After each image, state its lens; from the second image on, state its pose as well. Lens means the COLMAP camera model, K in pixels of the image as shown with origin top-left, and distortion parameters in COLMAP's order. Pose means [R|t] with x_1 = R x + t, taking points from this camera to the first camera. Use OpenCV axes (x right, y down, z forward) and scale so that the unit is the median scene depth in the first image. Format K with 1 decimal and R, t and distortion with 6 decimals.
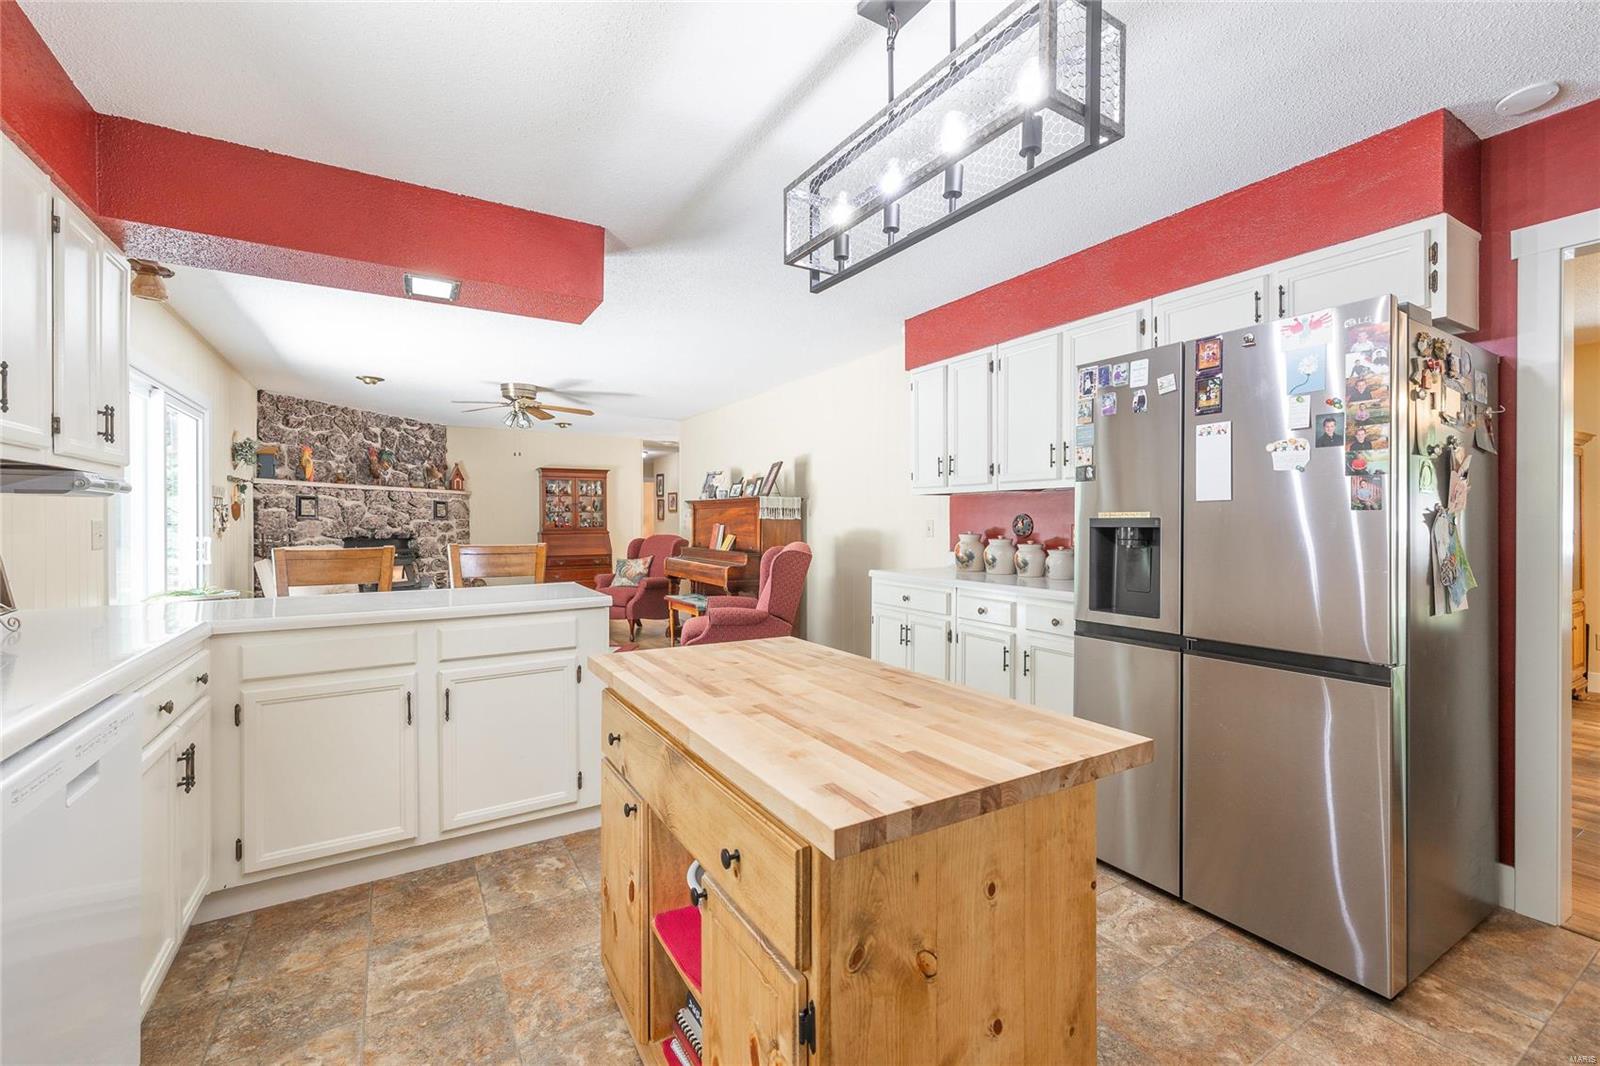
lens RADIAL K [[666.0, 0, 800.0], [0, 666.0, 533.0], [0, 0, 1]] dist [-0.000054, -0.000007]
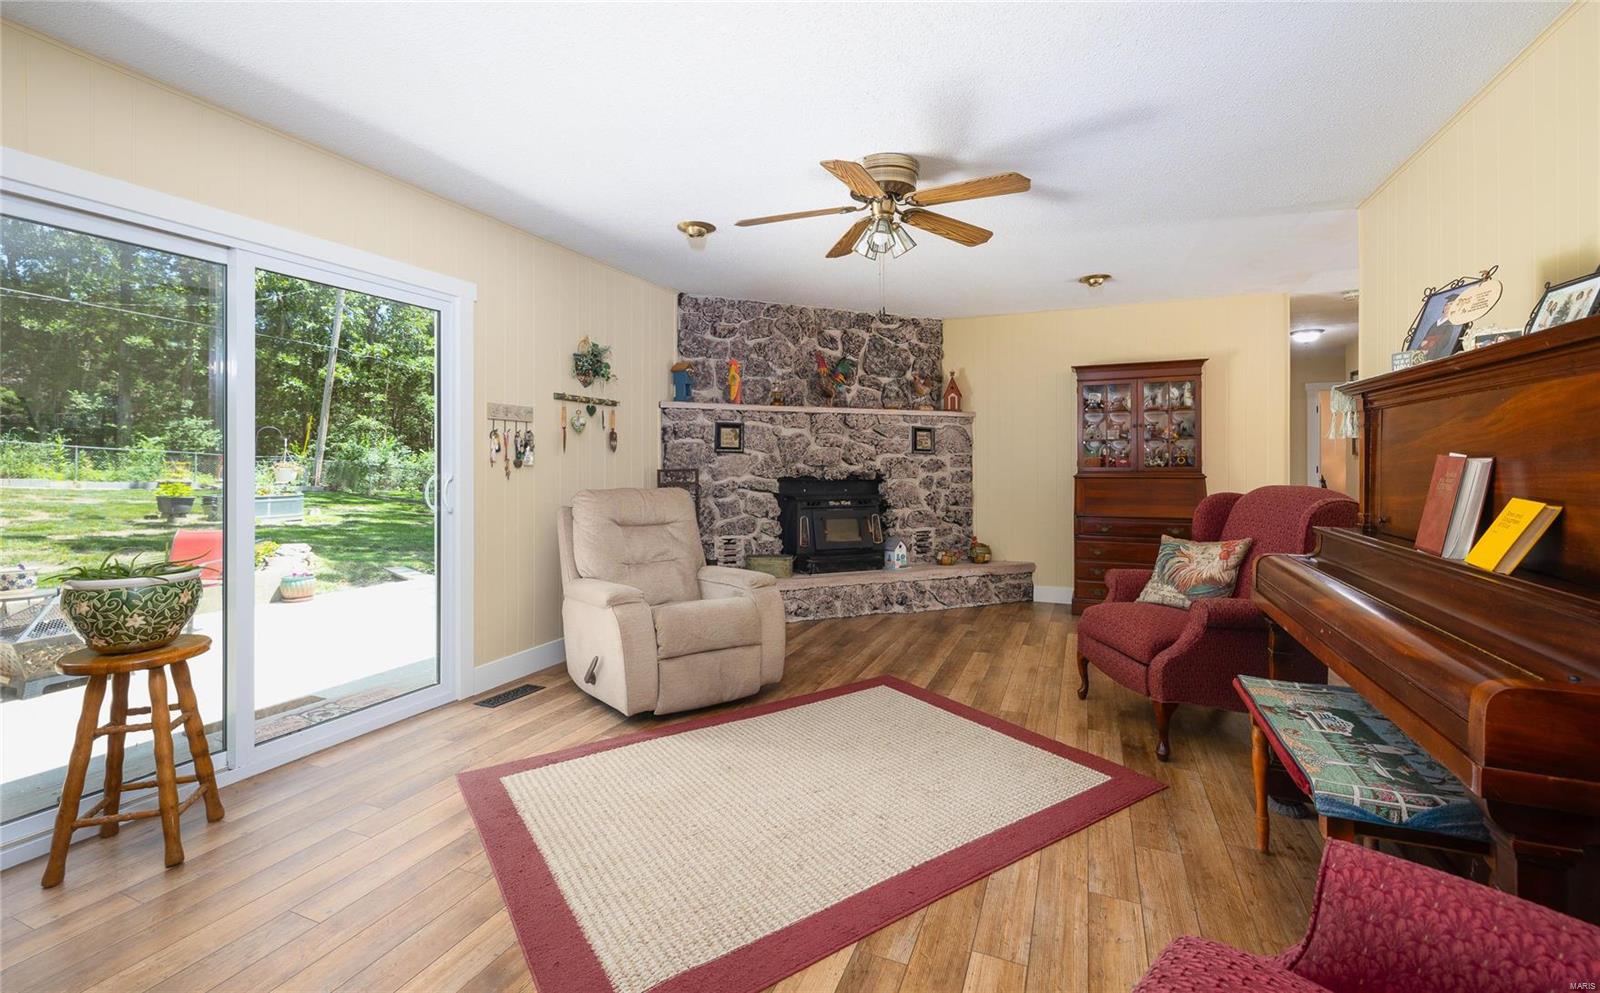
lens RADIAL K [[660.9, 0, 797.9], [0, 660.9, 473.8], [0, 0, 1]] dist [-0.025540, 0.000030]
pose [[0.573056, 0.016624, -0.819348, -0.056056], [-0.017219, 0.999818, 0.008243, -0.003253], [0.819335, 0.009385, 0.573238, 0.547967]]
